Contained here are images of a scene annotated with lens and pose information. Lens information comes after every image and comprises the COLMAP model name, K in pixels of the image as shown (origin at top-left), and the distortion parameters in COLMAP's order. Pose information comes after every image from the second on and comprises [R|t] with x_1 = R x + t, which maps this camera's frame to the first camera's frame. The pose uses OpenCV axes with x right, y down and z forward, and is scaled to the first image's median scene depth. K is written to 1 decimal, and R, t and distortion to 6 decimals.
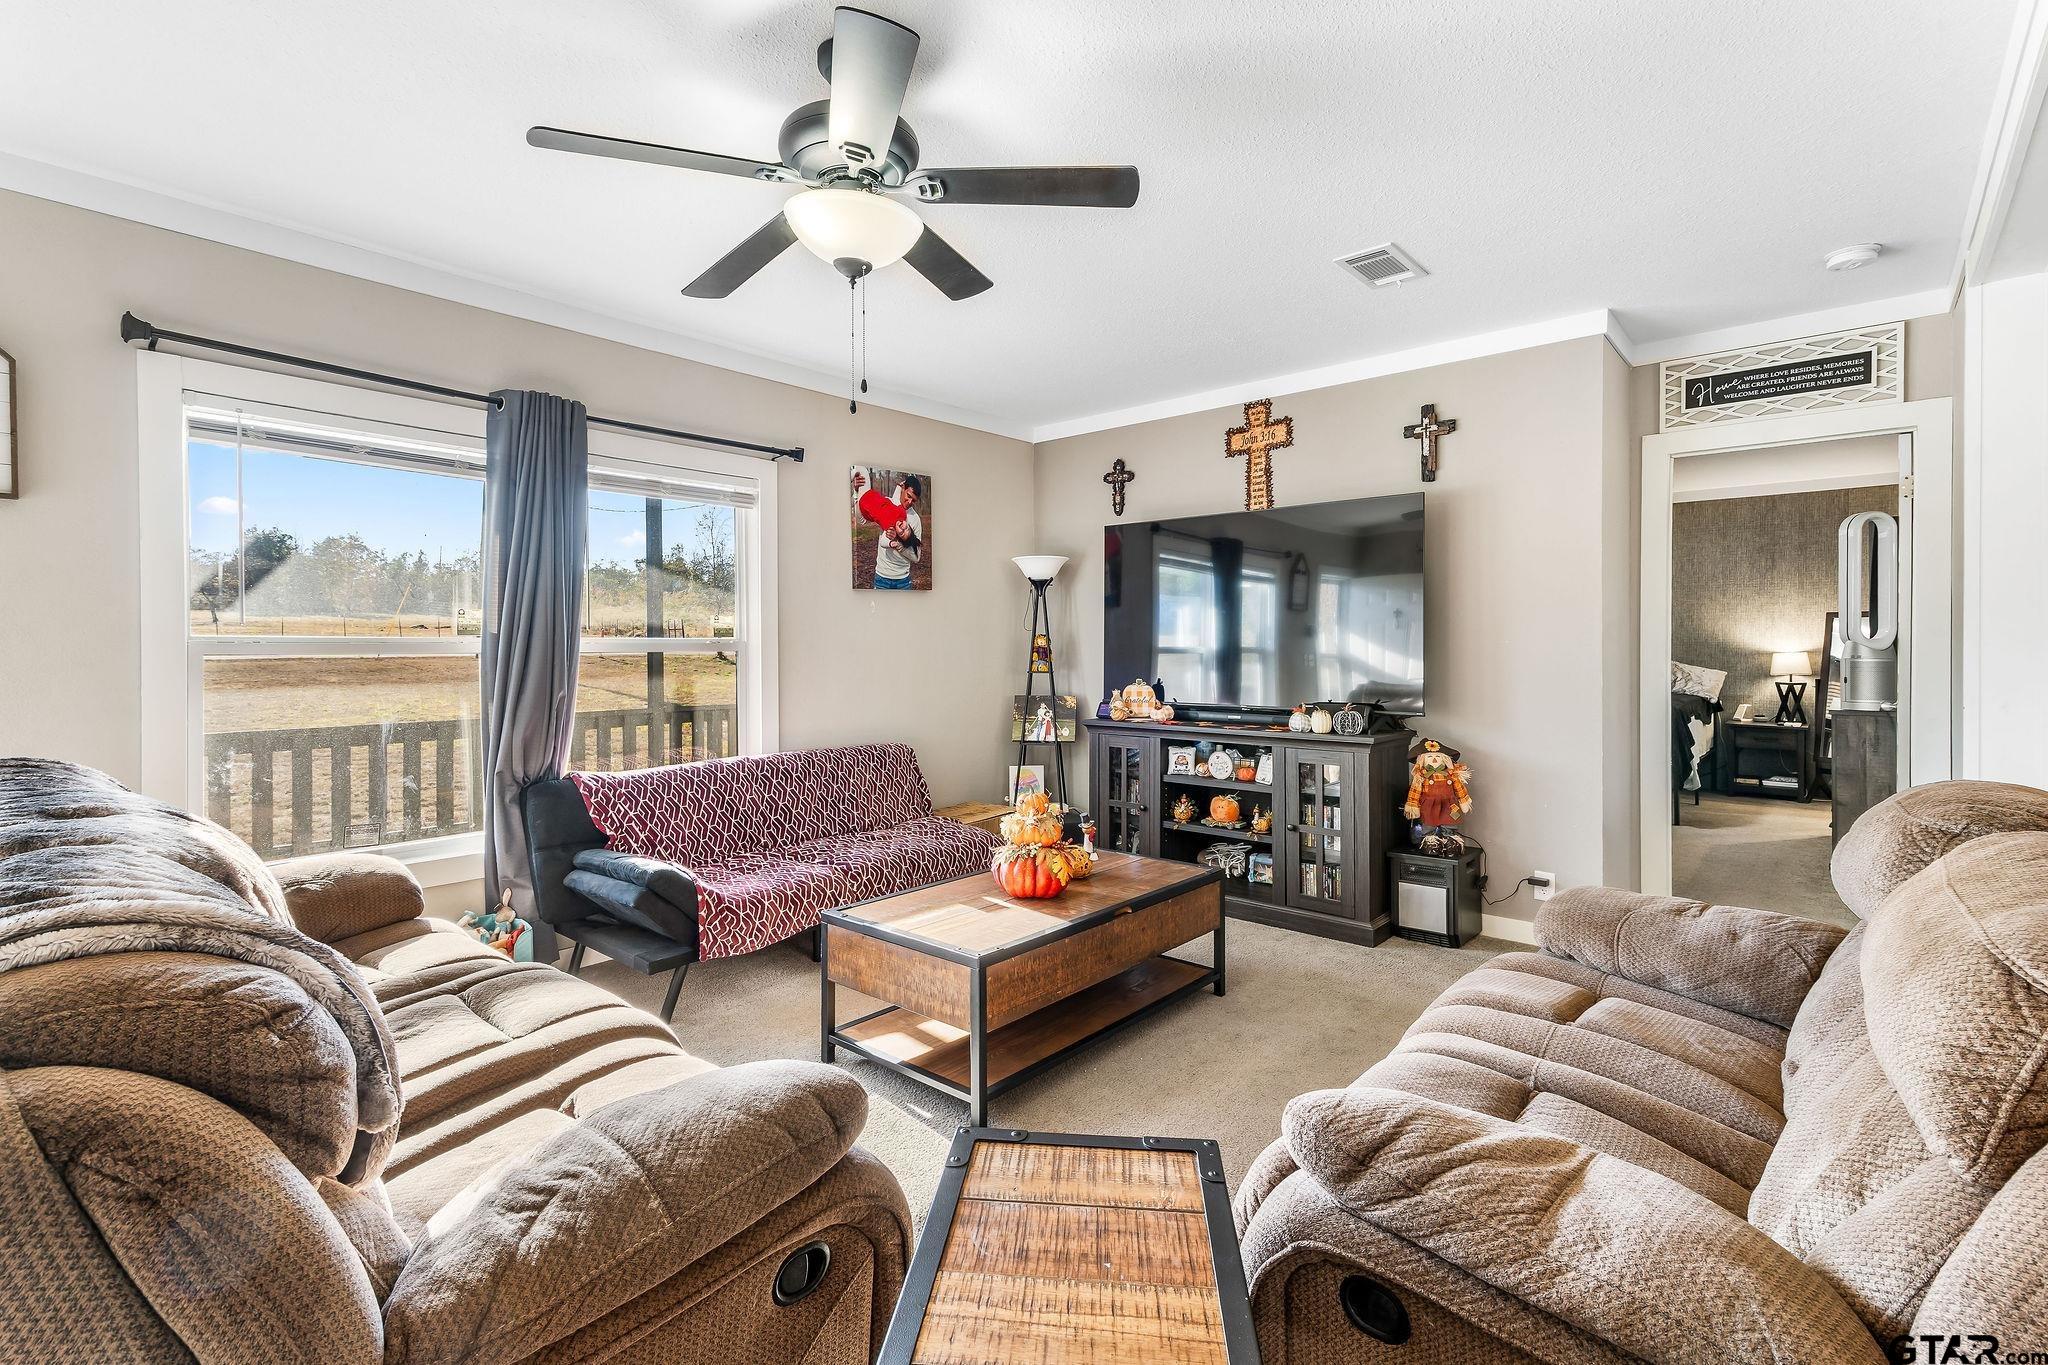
lens RADIAL K [[935.9, 0, 1024.0], [0, 935.9, 682.5], [0, 0, 1]] dist [-0.001455, 0.000161]
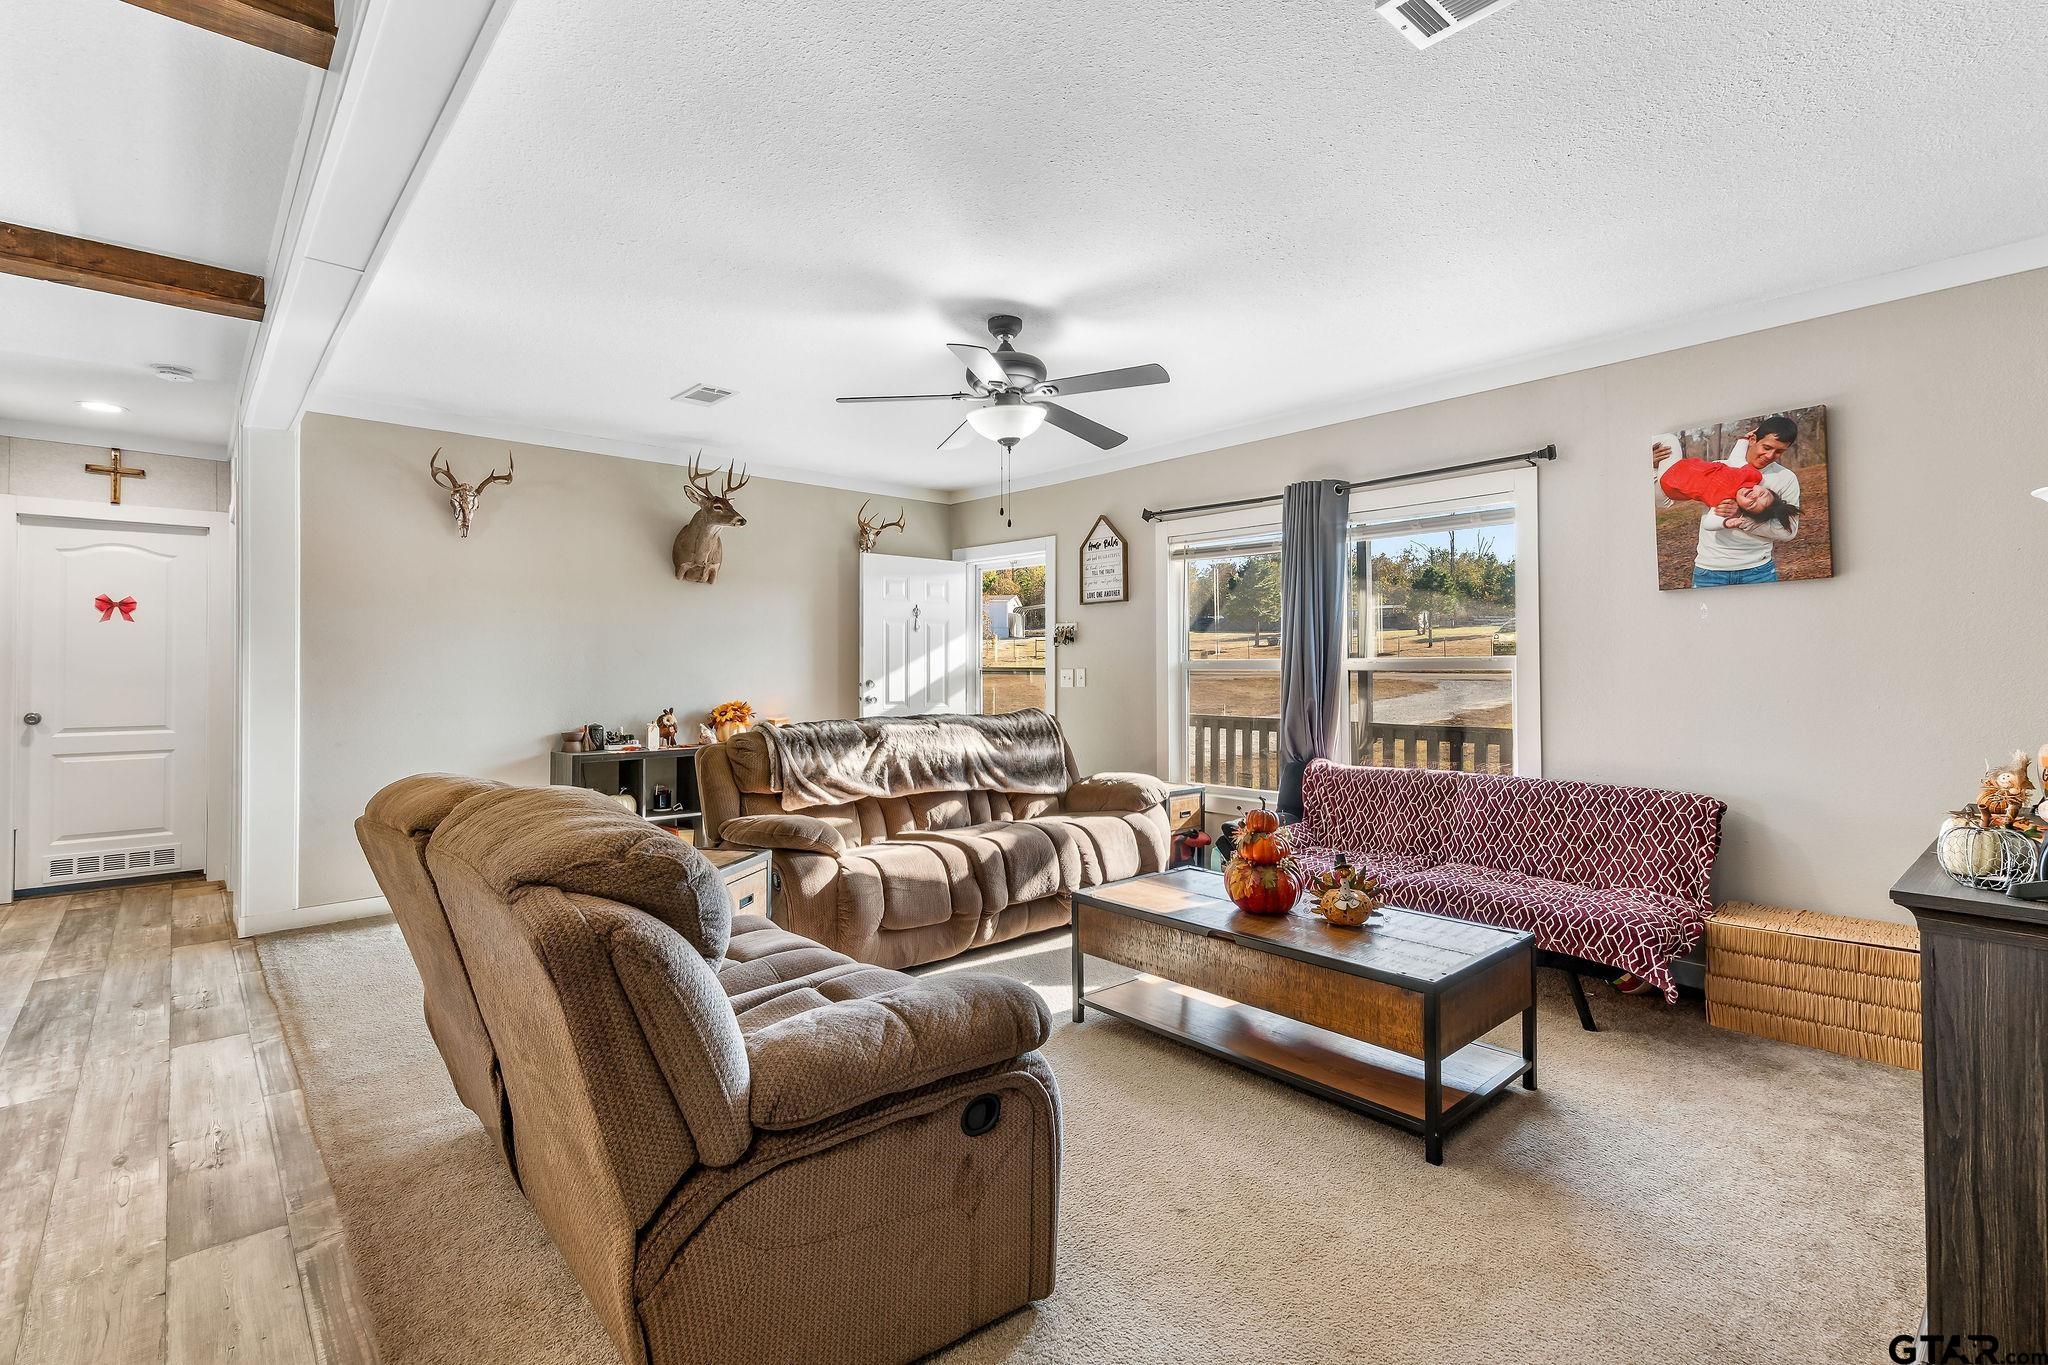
lens RADIAL K [[935.9, 0, 1024.0], [0, 935.9, 682.5], [0, 0, 1]] dist [-0.001455, 0.000161]
pose [[-0.113651, 0.018689, -0.993345, 0.646795], [-0.027304, 0.999387, 0.021926, -0.025395], [0.993145, 0.029614, -0.113071, 0.546443]]
